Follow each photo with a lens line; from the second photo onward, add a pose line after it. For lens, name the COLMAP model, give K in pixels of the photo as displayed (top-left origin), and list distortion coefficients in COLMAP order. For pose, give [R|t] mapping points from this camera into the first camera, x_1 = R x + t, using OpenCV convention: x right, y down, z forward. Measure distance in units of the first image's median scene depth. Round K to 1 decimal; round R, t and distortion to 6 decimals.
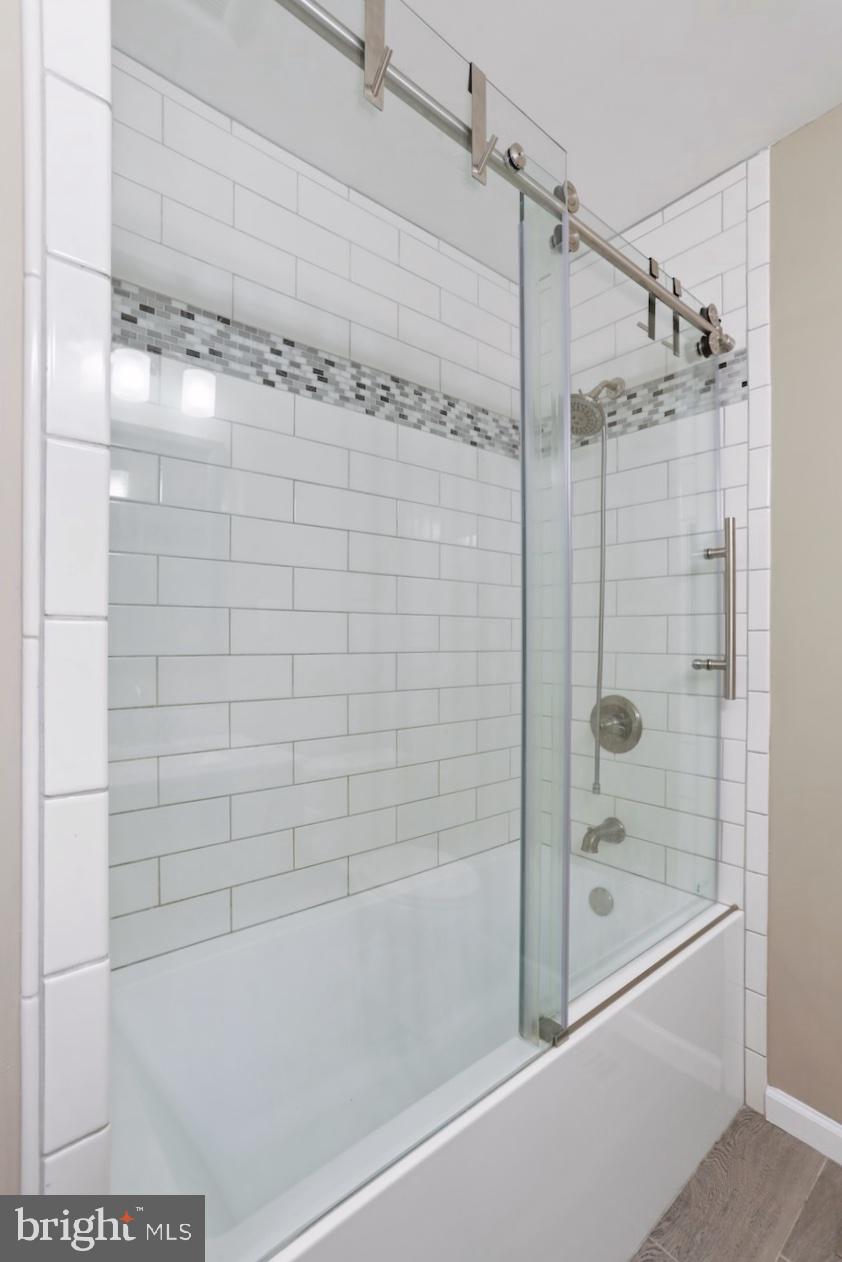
lens RADIAL K [[585.5, 0, 409.4], [0, 585.5, 636.2], [0, 0, 1]] dist [-0.034114, 0.012507]
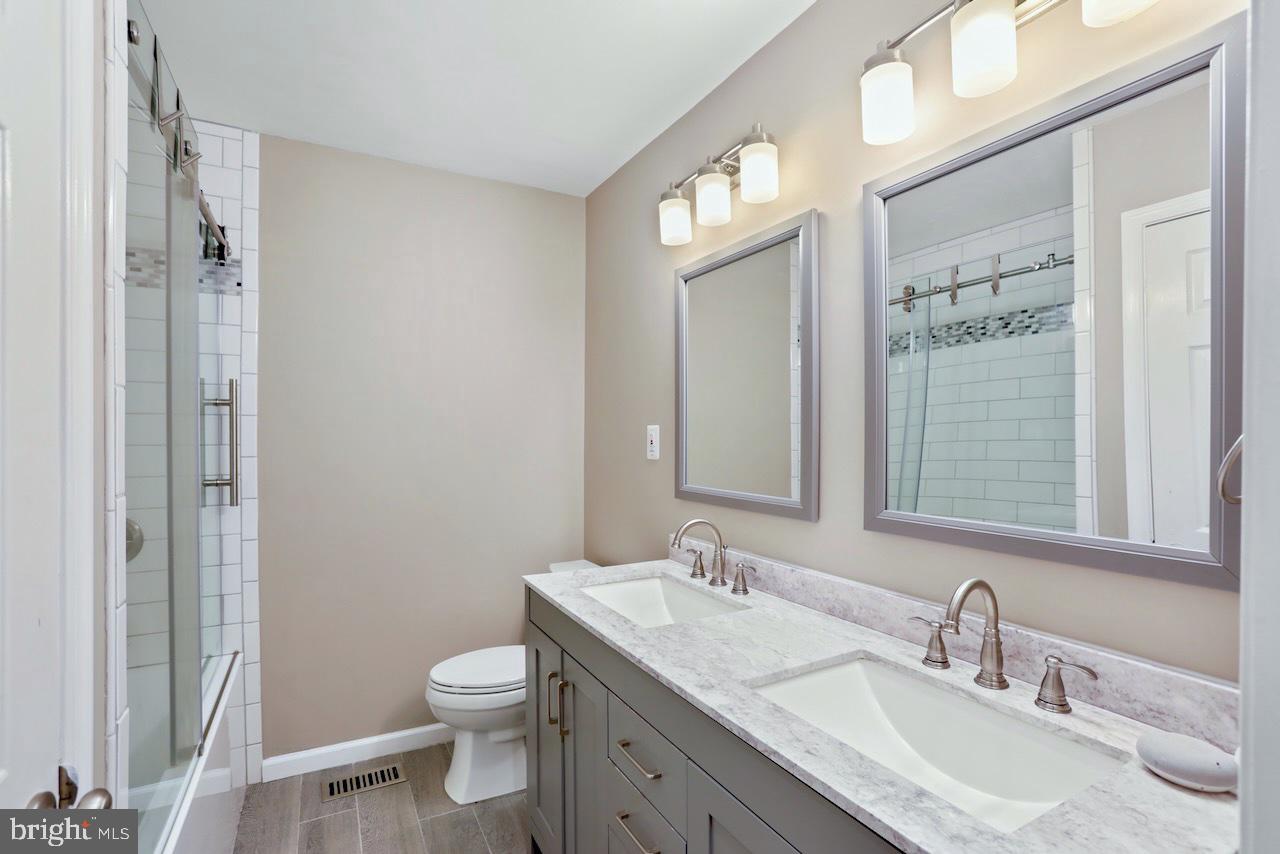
lens RADIAL K [[593.8, 0, 635.8], [0, 593.8, 433.6], [0, 0, 1]] dist [-0.034114, 0.012507]
pose [[0.208974, 0.001471, 0.977920, -0.639241], [0.002827, 0.999994, -0.002109, -0.063058], [-0.977917, 0.003205, 0.208969, -0.265327]]
